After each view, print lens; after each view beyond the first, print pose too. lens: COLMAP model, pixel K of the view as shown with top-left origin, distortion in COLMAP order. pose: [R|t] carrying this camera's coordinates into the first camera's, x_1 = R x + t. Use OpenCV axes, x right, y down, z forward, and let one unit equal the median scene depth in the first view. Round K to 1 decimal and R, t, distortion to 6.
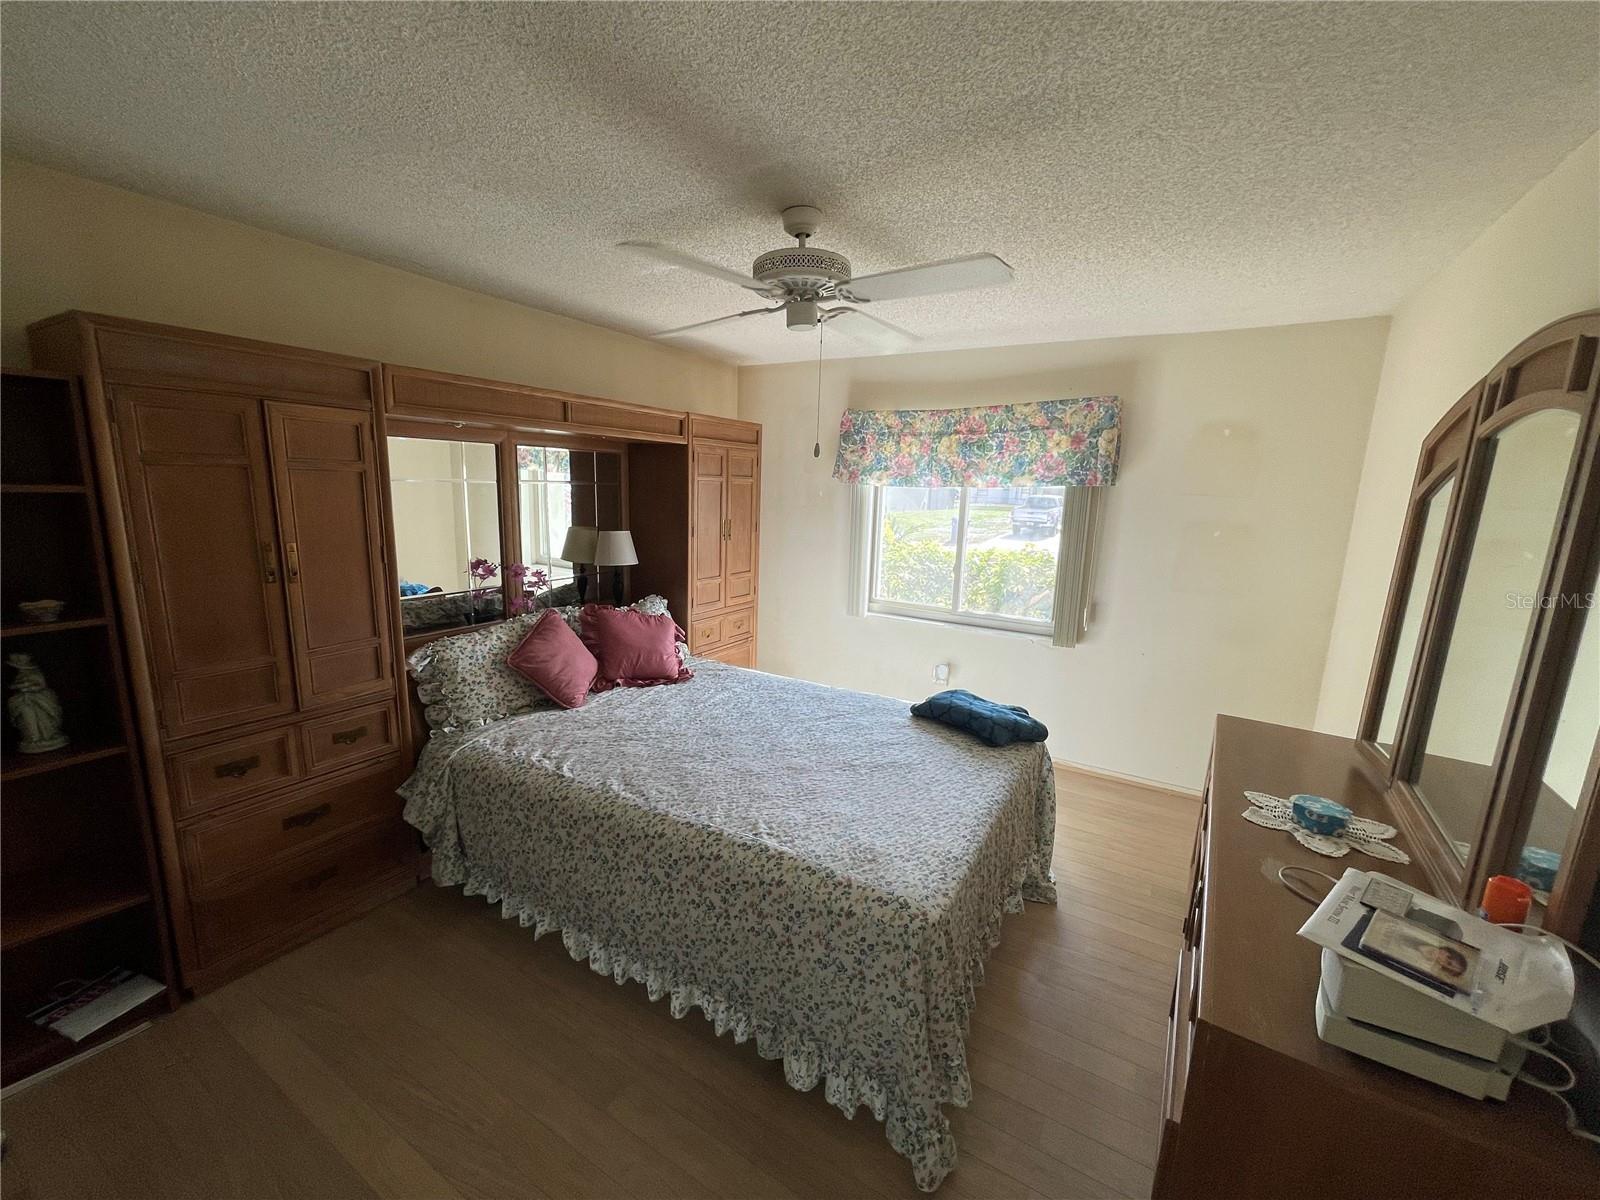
lens RADIAL K [[643.8, 0, 792.0], [0, 643.8, 603.6], [0, 0, 1]] dist [-0.001740, 0.001031]
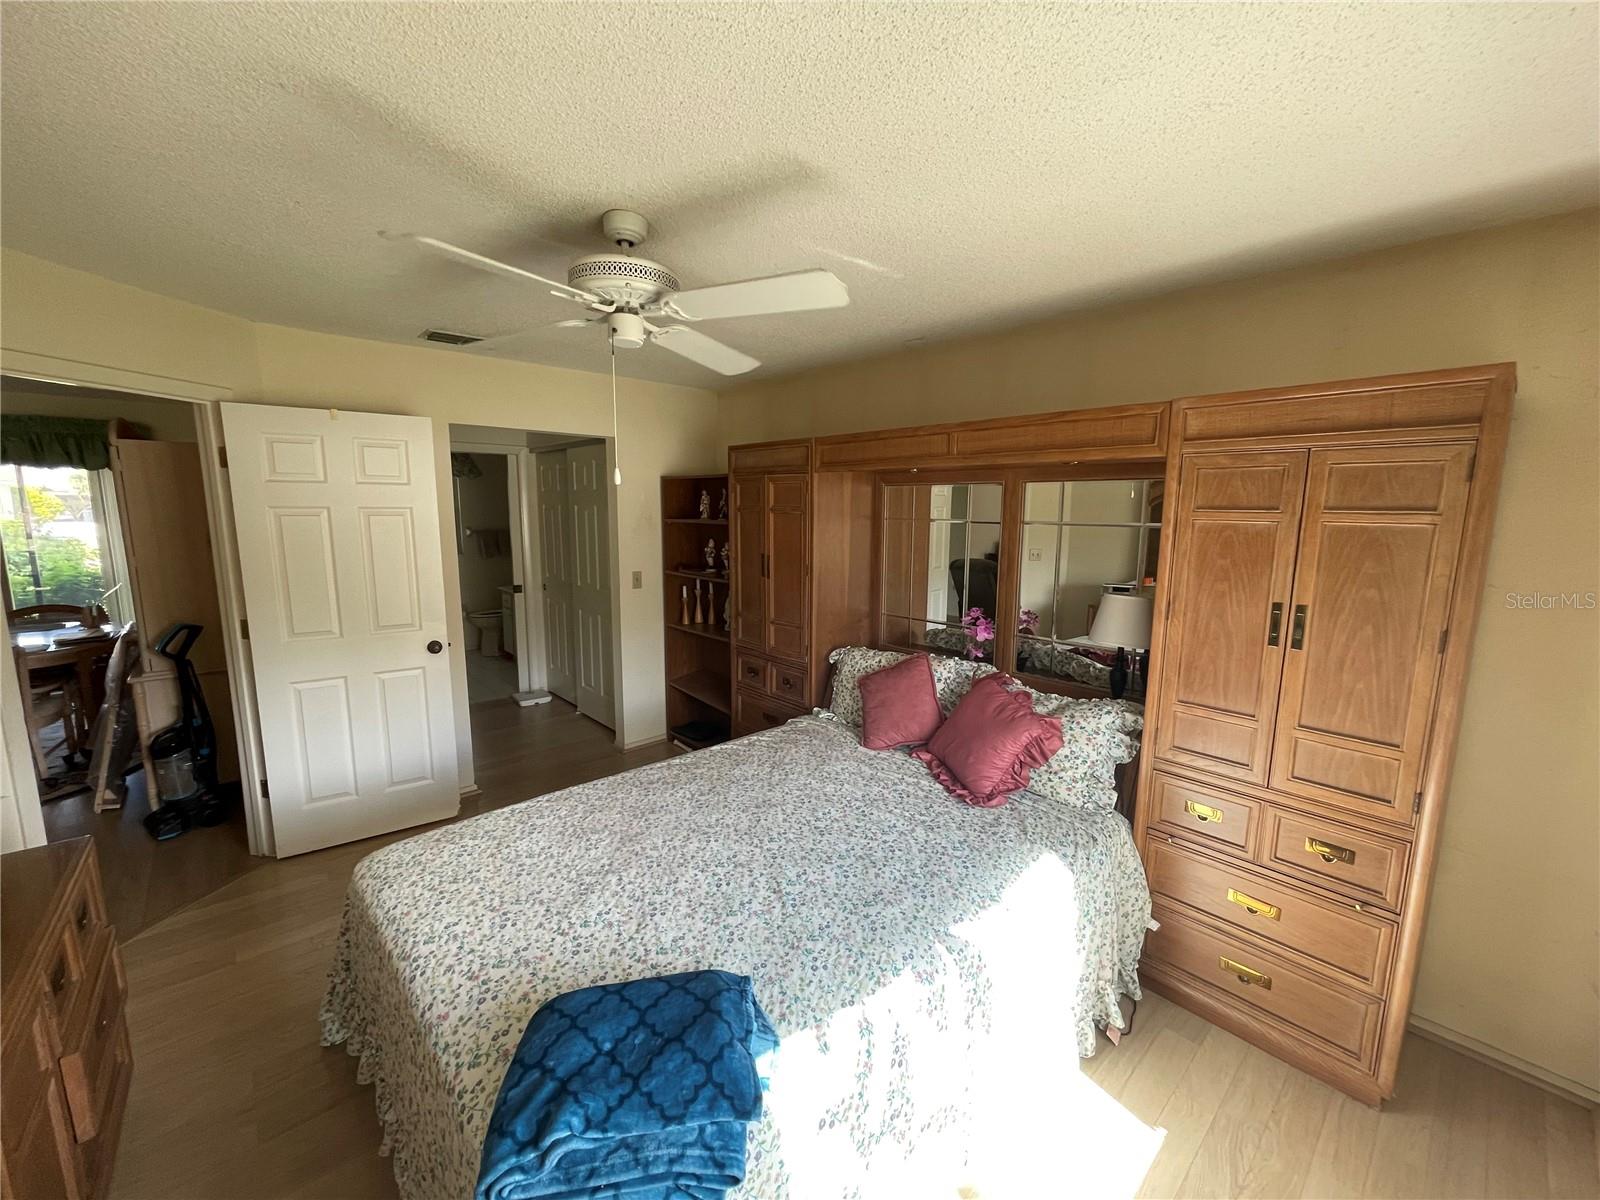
lens RADIAL K [[643.8, 0, 798.8], [0, 643.8, 600.8], [0, 0, 1]] dist [-0.001740, 0.001031]
pose [[-0.283033, 0.112285, -0.952515, 0.584770], [-0.188210, 0.967312, 0.169954, -0.195770], [0.940462, 0.227376, -0.252648, 1.063413]]
